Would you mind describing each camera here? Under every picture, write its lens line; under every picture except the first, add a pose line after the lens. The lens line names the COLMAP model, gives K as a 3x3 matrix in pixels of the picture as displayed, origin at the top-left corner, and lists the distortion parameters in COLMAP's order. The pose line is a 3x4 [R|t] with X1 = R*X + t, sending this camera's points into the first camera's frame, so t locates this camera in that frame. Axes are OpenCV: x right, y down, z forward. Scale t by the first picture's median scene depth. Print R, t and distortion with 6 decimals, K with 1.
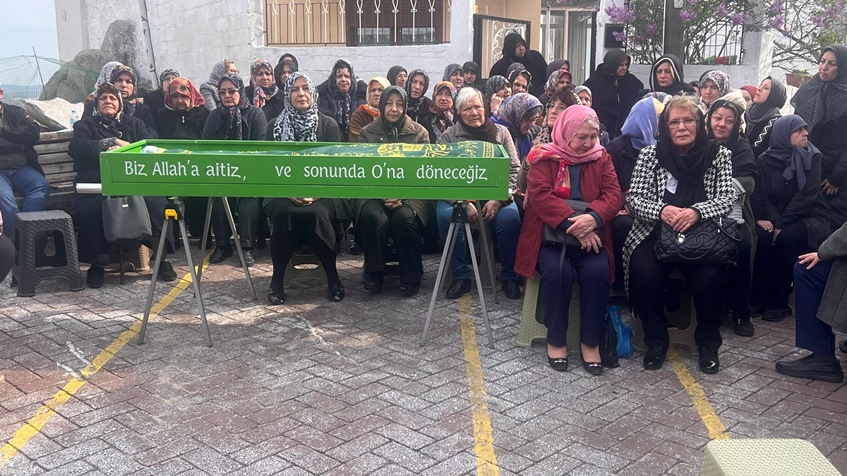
lens RADIAL K [[916.5, 0, 423.5], [0, 916.5, 238.0], [0, 0, 1]] dist [0.082818, -0.022932]
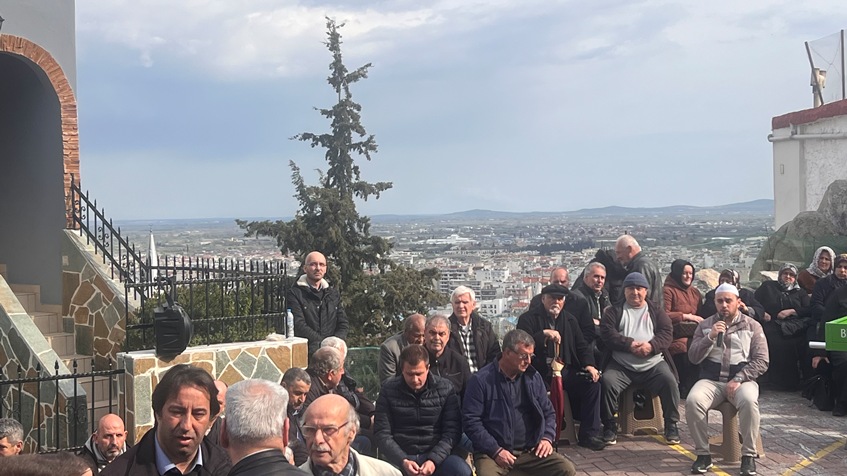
lens RADIAL K [[1208.8, 0, 497.0], [0, 1208.8, 285.7], [0, 0, 1]] dist [-0.010454, 1.189079]
pose [[0.835741, 0.013613, -0.548955, 0.217703], [-0.075334, 0.993083, -0.090063, 0.050450], [0.543932, 0.116624, 0.830986, -0.706603]]
